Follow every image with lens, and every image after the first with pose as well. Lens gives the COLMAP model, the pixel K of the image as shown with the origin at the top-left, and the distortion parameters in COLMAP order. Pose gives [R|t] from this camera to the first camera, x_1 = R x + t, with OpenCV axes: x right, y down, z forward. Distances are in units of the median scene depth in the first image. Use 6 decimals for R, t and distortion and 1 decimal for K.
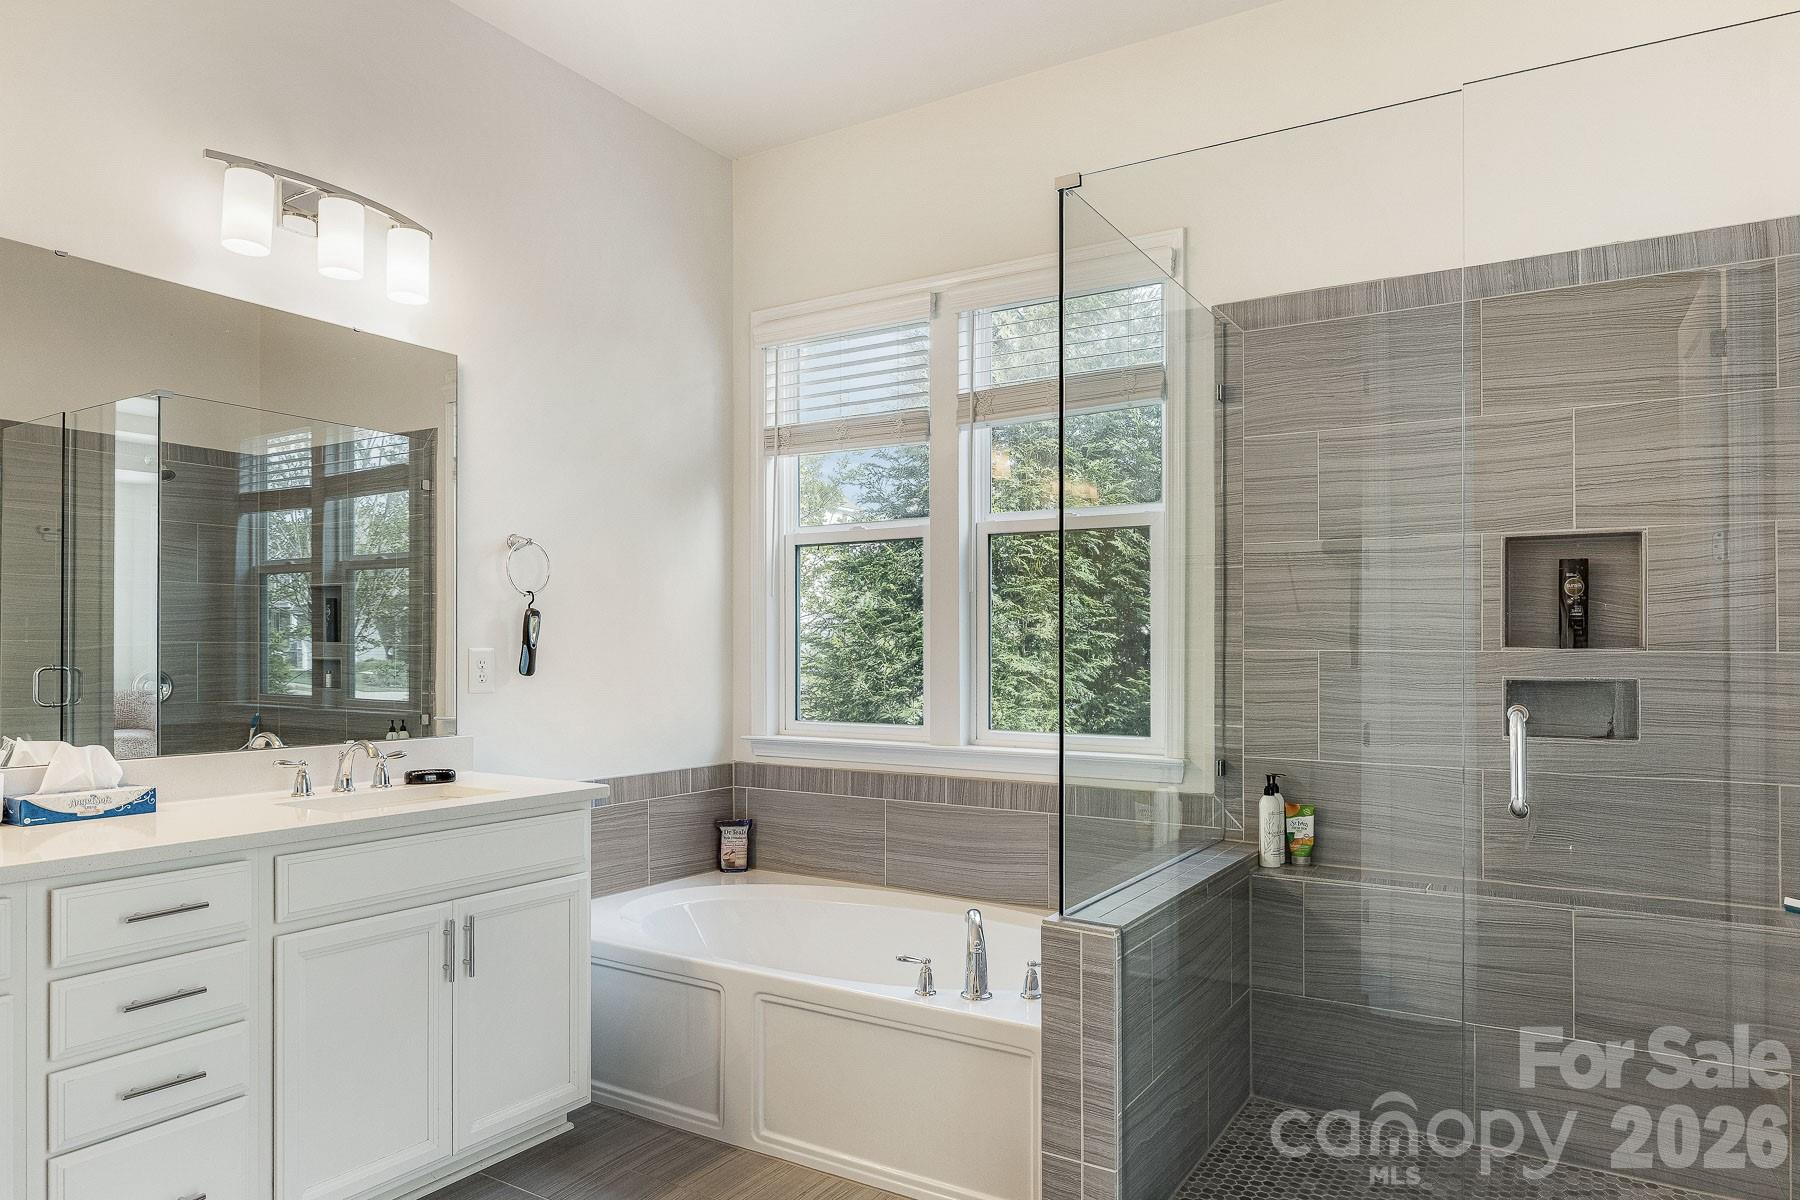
lens RADIAL K [[1132.6, 0, 899.4], [0, 1132.6, 641.5], [0, 0, 1]] dist [-0.007151, -0.003022]
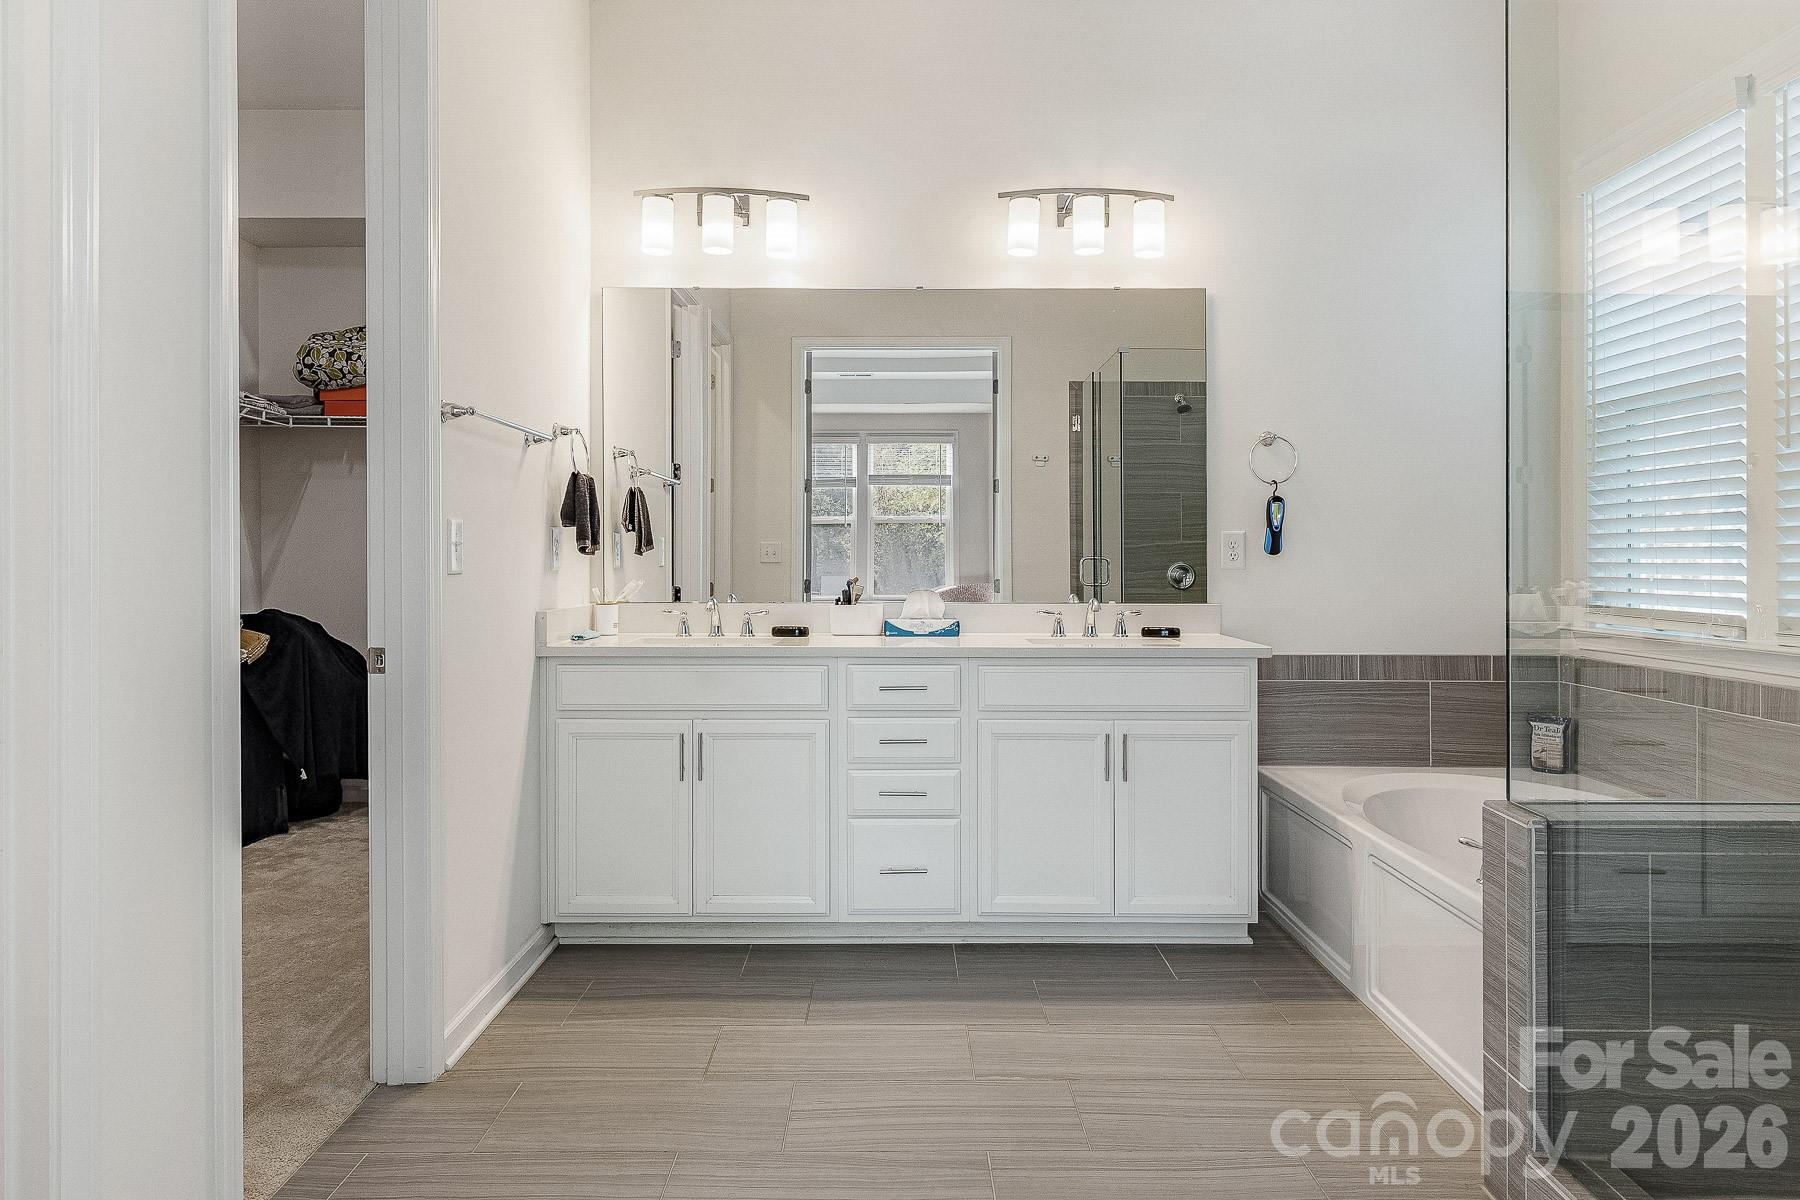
lens RADIAL K [[1144.1, 0, 901.5], [0, 1144.1, 566.7], [0, 0, 1]] dist [0.002380, 0.001353]
pose [[0.529562, 0.002577, -0.848267, 0.485596], [0.007056, 0.999947, 0.007442, 0.032961], [0.848242, -0.009927, 0.529516, 0.076875]]
